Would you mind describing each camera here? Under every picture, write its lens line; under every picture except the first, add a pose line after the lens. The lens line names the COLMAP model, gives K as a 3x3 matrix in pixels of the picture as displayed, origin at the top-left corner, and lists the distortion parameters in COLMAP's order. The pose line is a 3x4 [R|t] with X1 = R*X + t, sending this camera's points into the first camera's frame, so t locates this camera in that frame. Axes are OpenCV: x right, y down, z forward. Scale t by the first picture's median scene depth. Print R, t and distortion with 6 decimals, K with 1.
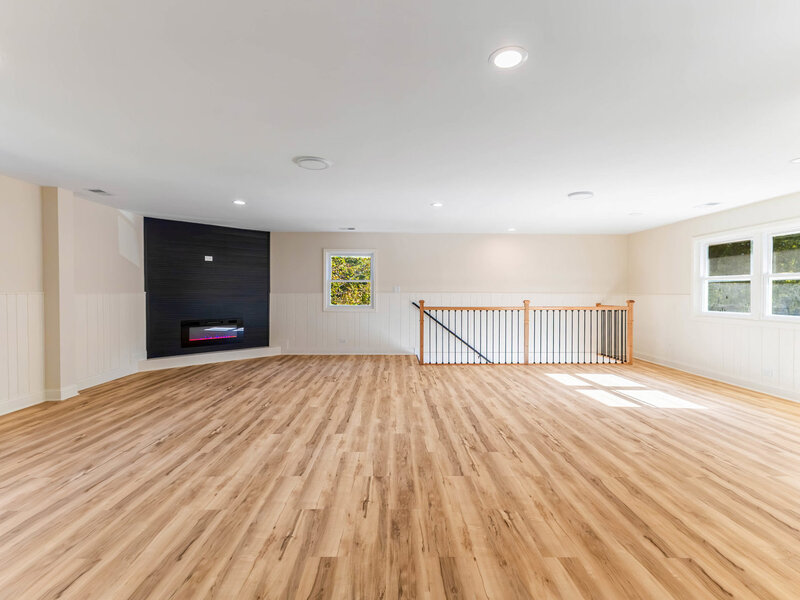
lens RADIAL K [[391.5, 0, 406.3], [0, 391.5, 297.9], [0, 0, 1]] dist [0.003974, 0.000251]
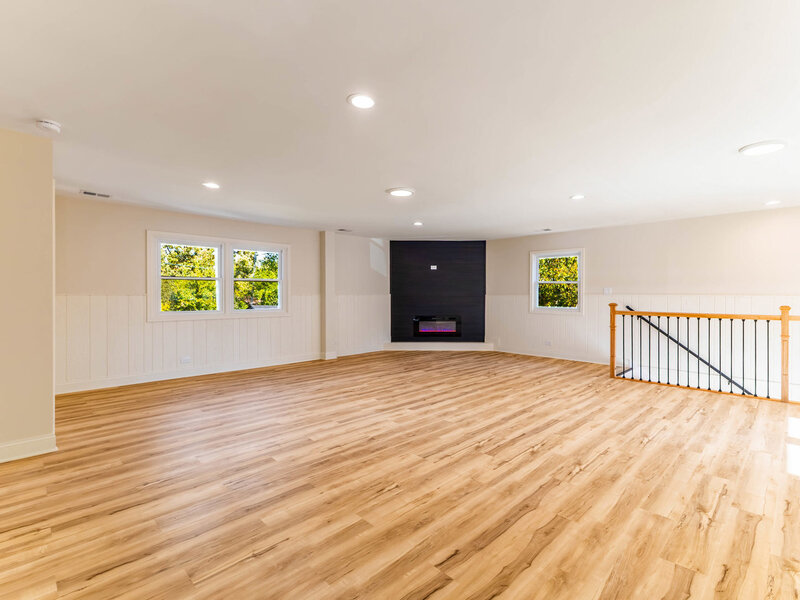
lens RADIAL K [[391.5, 0, 406.3], [0, 391.5, 297.9], [0, 0, 1]] dist [0.003974, 0.000251]
pose [[0.689174, 0.004485, -0.724582, 0.575825], [-0.009984, 0.999945, -0.003307, 0.002942], [0.724527, 0.009513, 0.689181, 0.123403]]
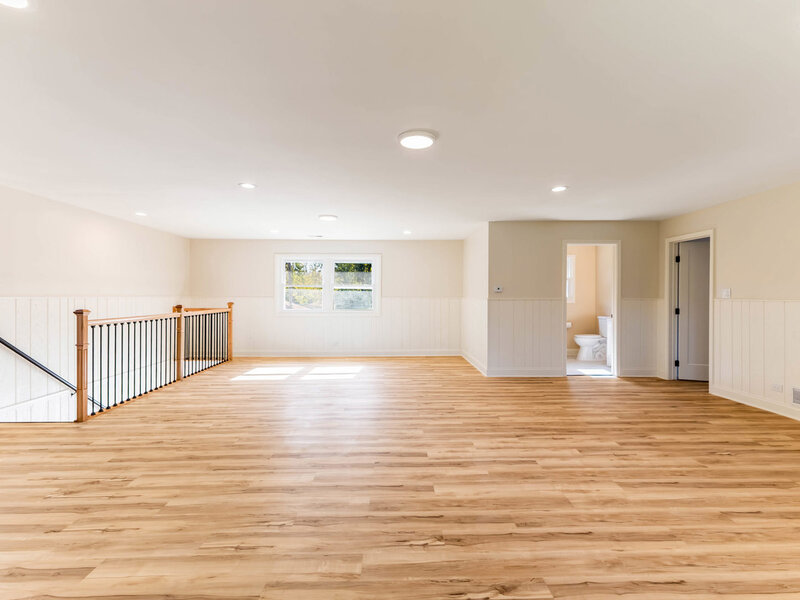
lens RADIAL K [[391.4, 0, 397.9], [0, 391.4, 296.9], [0, 0, 1]] dist [0.009769, -0.000770]
pose [[0.010658, -0.004403, 0.999934, -0.882684], [0.009305, 0.999947, 0.004303, -0.017692], [-0.999900, 0.009259, 0.010698, 0.866540]]
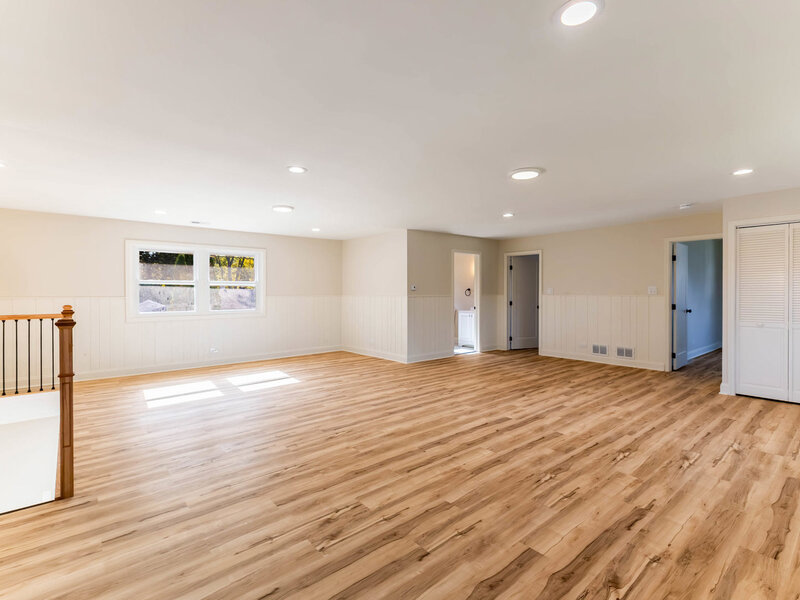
lens RADIAL K [[391.4, 0, 397.9], [0, 391.4, 296.9], [0, 0, 1]] dist [0.009769, -0.000770]
pose [[-0.614852, -0.007986, 0.788602, -0.722080], [0.011031, 0.999764, 0.018725, -0.029175], [-0.788565, 0.020212, -0.614619, 1.612049]]
